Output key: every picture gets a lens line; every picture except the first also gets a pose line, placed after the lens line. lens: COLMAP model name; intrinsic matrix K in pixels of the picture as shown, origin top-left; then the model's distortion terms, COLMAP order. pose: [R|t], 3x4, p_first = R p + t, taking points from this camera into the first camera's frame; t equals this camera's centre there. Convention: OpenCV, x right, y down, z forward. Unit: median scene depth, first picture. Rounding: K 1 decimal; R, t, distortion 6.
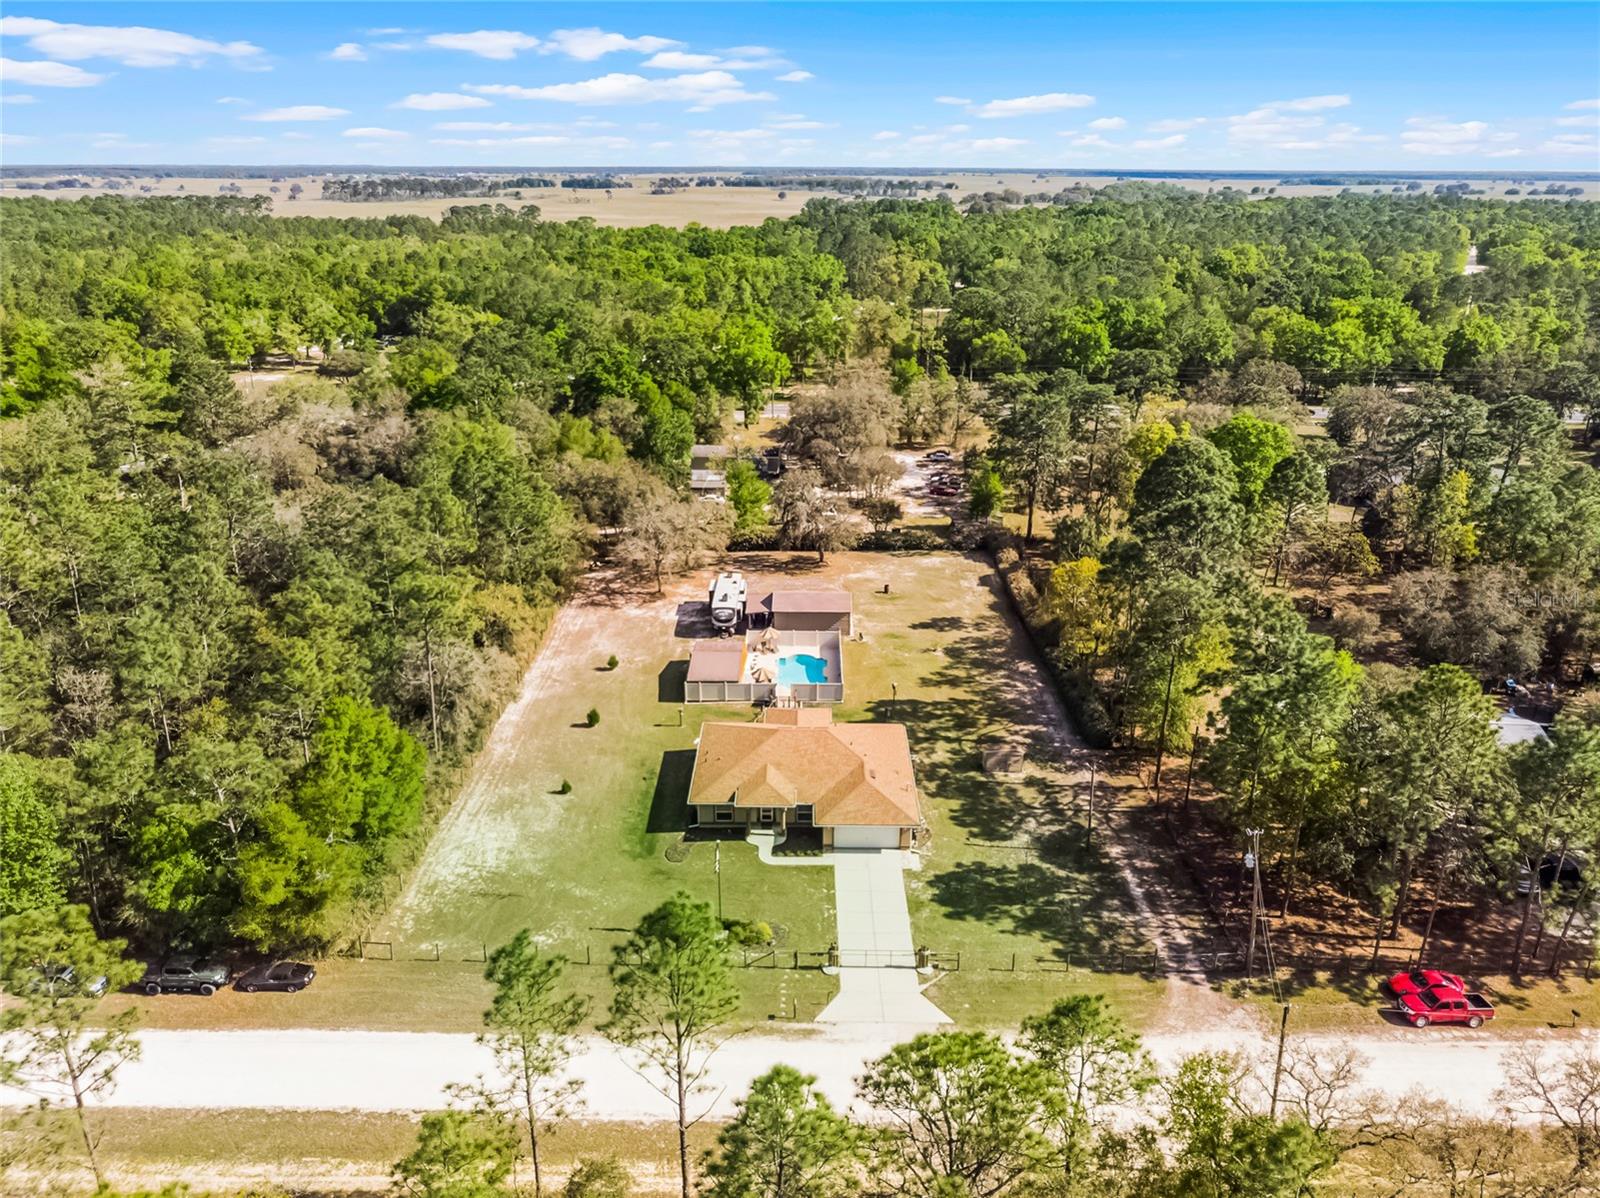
lens RADIAL K [[1187.4, 0, 811.7], [0, 1187.4, 603.6], [0, 0, 1]] dist [-0.012570, 0.014263]
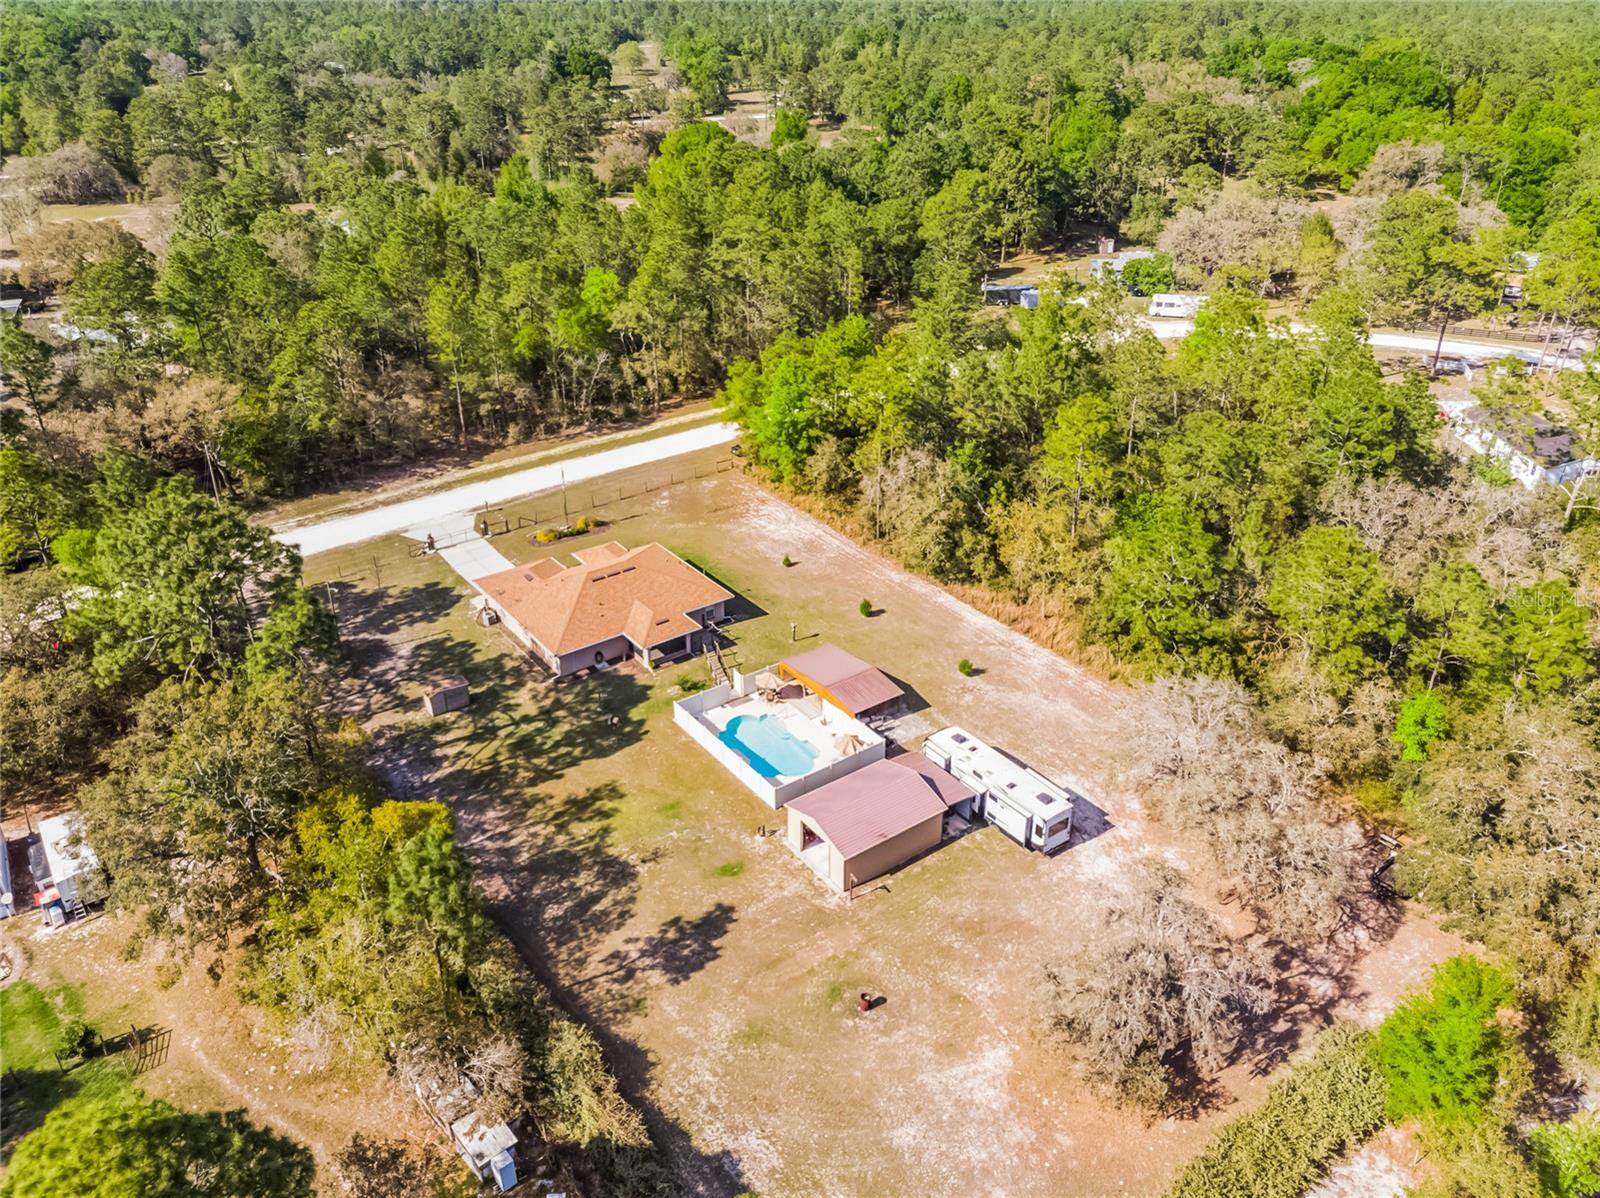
lens RADIAL K [[1187.4, 0, 807.1], [0, 1187.4, 583.4], [0, 0, 1]] dist [-0.012570, 0.014263]
pose [[-0.803941, 0.265846, -0.531982, 0.403107], [-0.215546, 0.703452, 0.677271, -0.616405], [0.554274, 0.659152, -0.508232, 1.549914]]
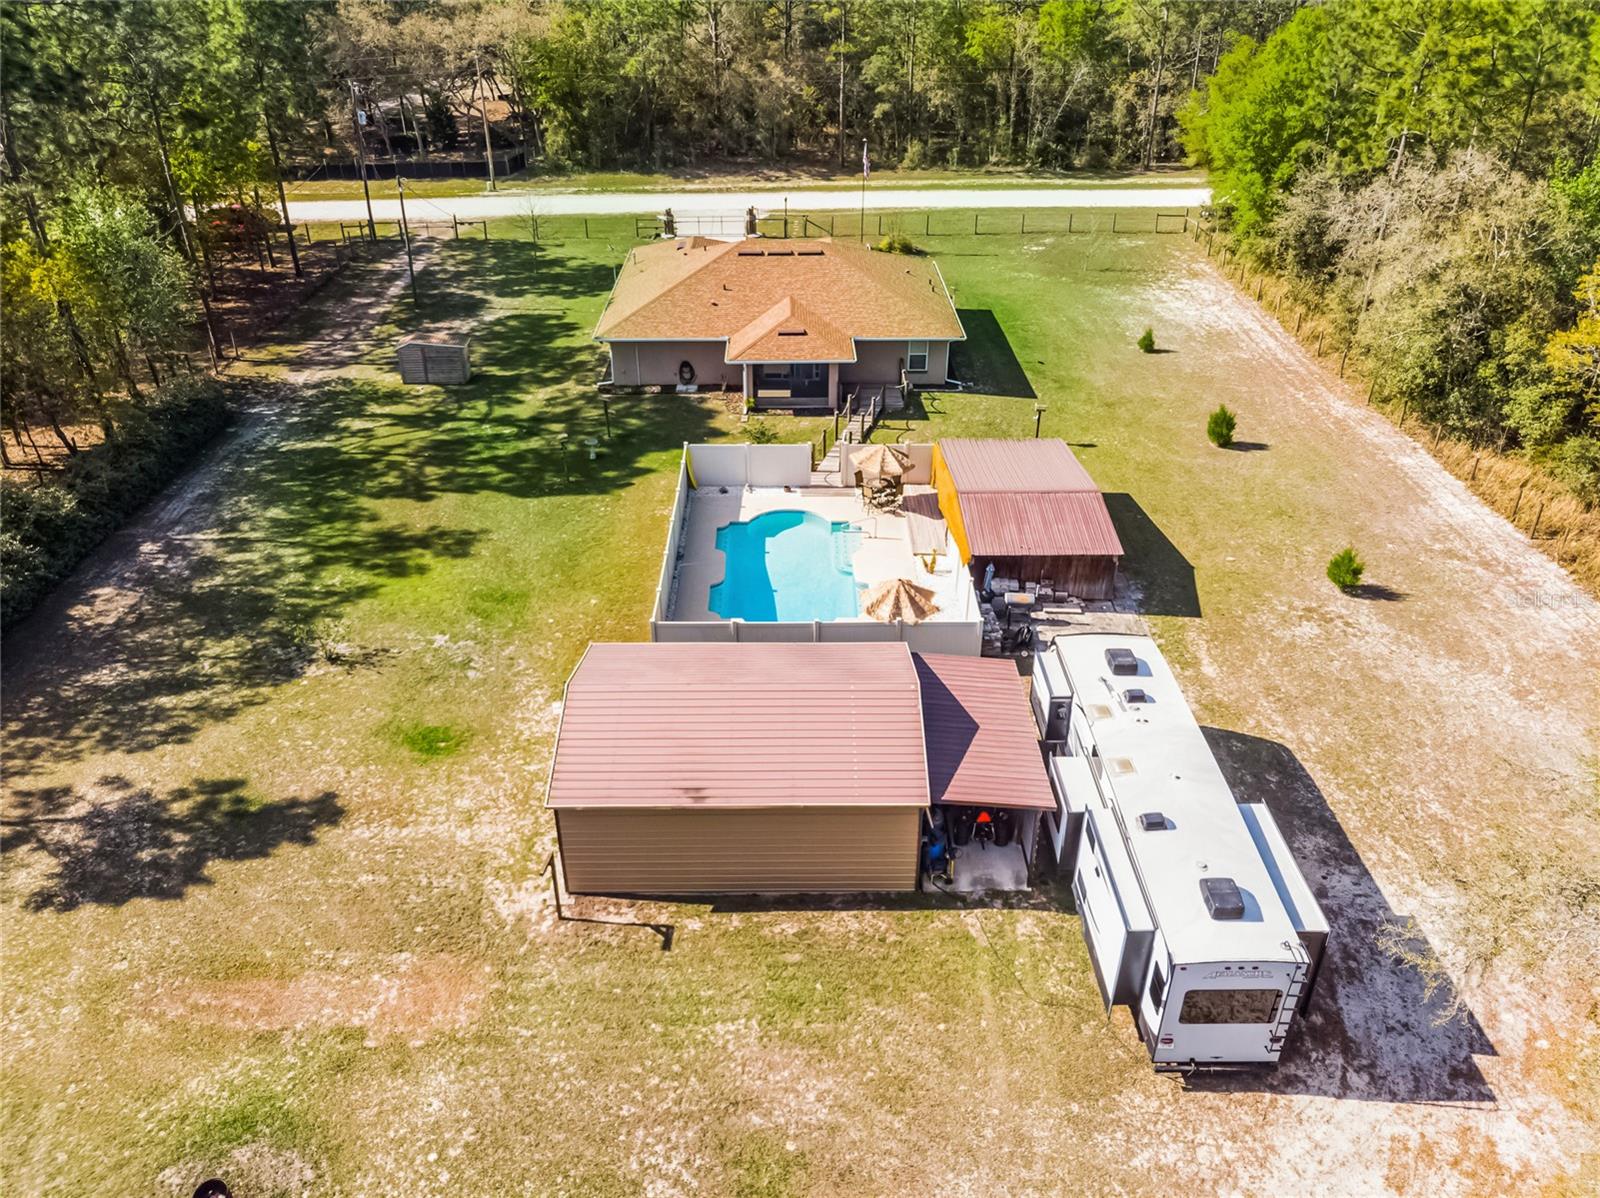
lens RADIAL K [[1187.4, 0, 810.6], [0, 1187.4, 596.6], [0, 0, 1]] dist [-0.012570, 0.014263]
pose [[-0.999751, -0.004363, -0.021896, -0.006385], [-0.019717, 0.632597, 0.774230, -0.244098], [0.010473, 0.774469, -0.632526, 1.435083]]
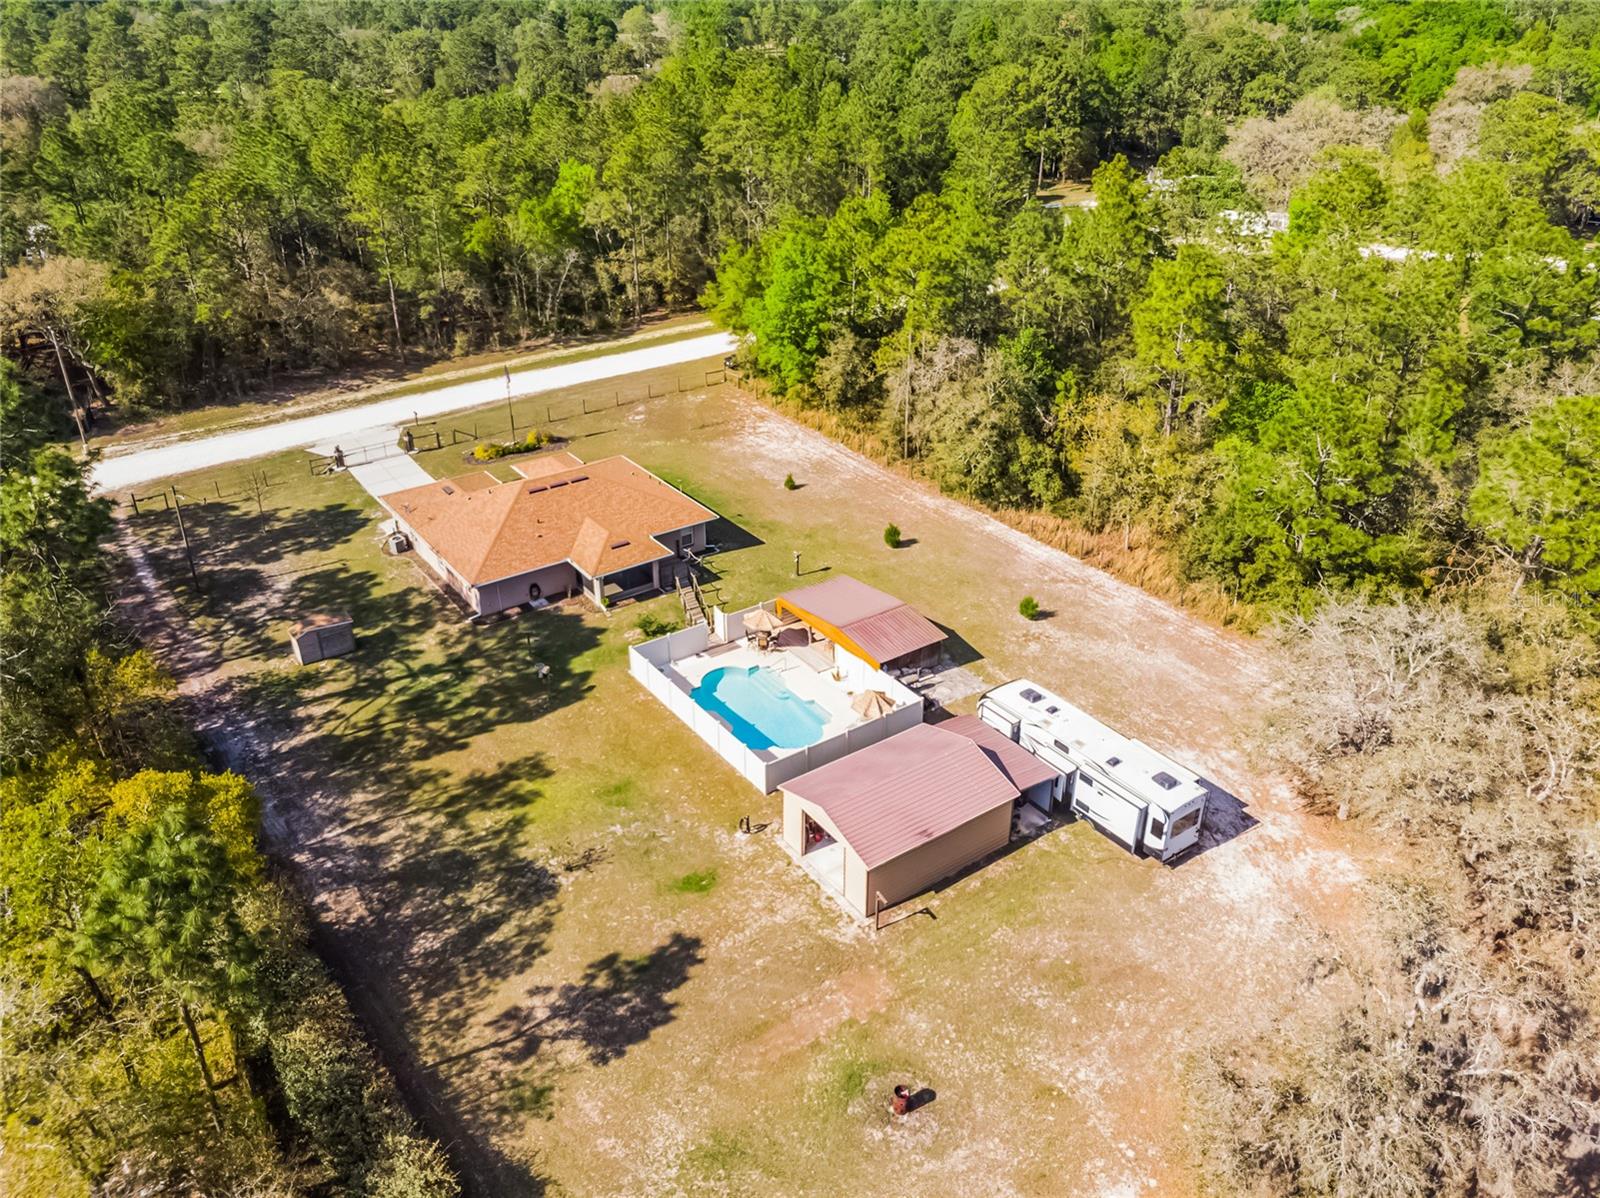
lens RADIAL K [[1187.4, 0, 805.6], [0, 1187.4, 587.0], [0, 0, 1]] dist [-0.012570, 0.014263]
pose [[-0.811060, 0.262602, -0.522706, 0.283562], [-0.213482, 0.699060, 0.682452, -0.410813], [0.544616, 0.665098, -0.510919, 1.459851]]
